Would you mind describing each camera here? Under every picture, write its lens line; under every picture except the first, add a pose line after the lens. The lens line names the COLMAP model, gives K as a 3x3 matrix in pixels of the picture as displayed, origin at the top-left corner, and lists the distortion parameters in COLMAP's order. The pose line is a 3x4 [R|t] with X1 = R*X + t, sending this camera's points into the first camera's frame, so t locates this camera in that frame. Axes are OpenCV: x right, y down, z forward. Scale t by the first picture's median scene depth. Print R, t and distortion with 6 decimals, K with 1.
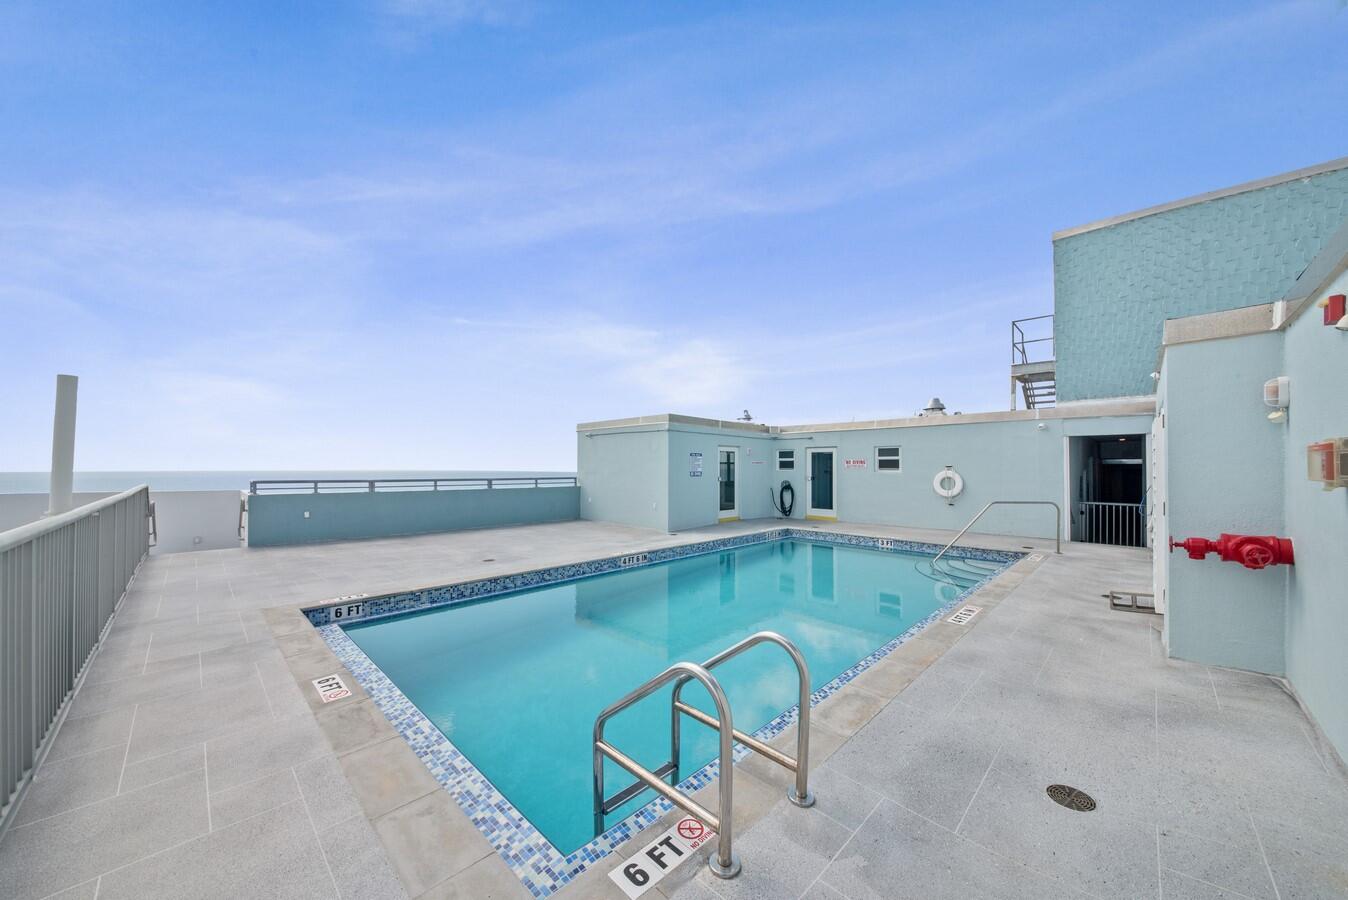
lens RADIAL K [[480.0, 0, 674.1], [0, 480.0, 462.2], [0, 0, 1]] dist [0.006330, -0.007149]
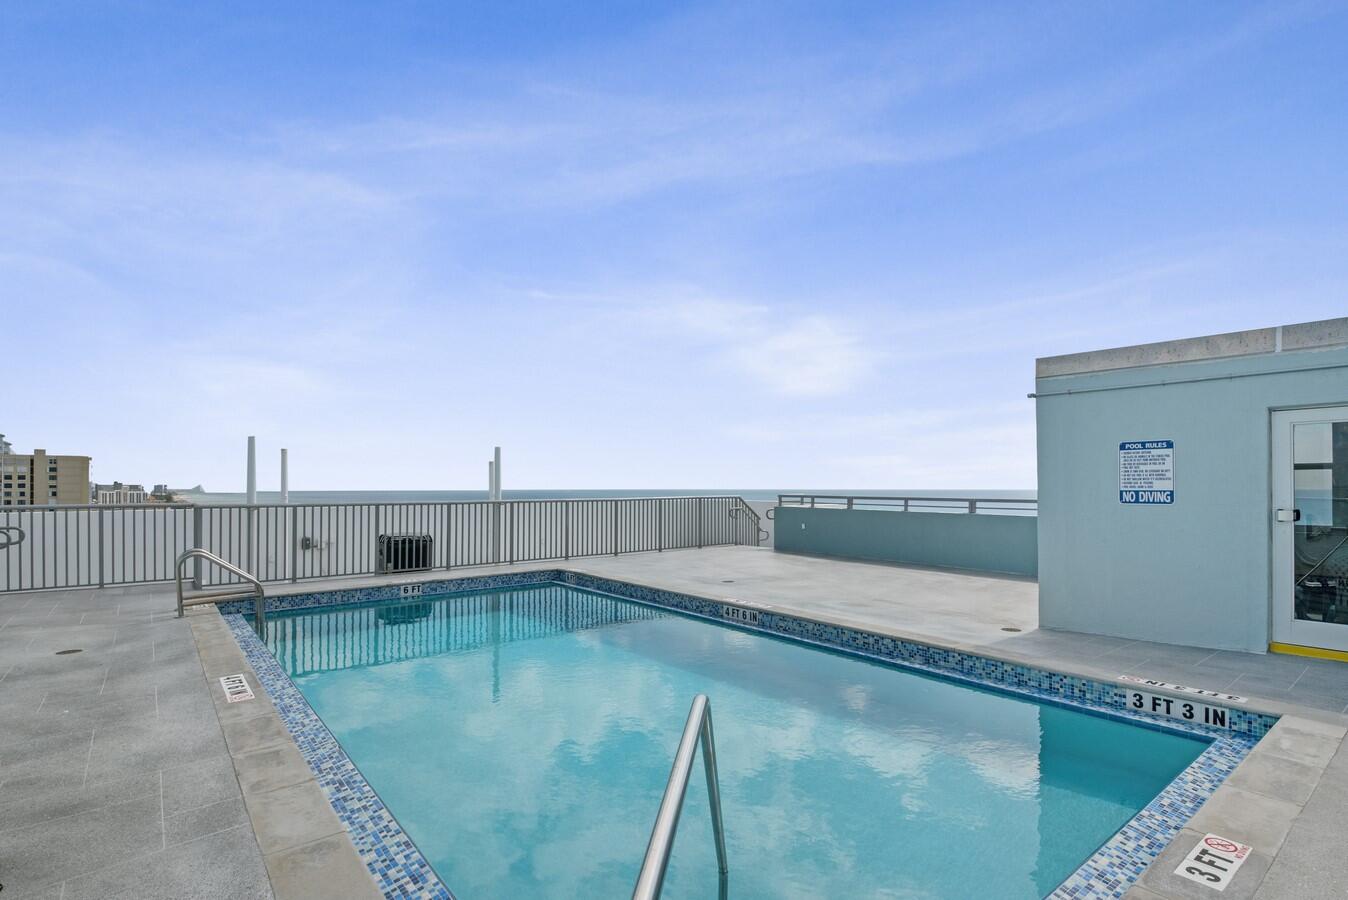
lens RADIAL K [[658.5, 0, 673.5], [0, 658.5, 484.0], [0, 0, 1]] dist [-0.001218, -0.000191]
pose [[-0.113262, -0.003805, -0.993558, 0.773583], [0.006996, 0.999965, -0.004628, 0.018570], [0.993540, -0.007475, -0.113232, 0.910142]]
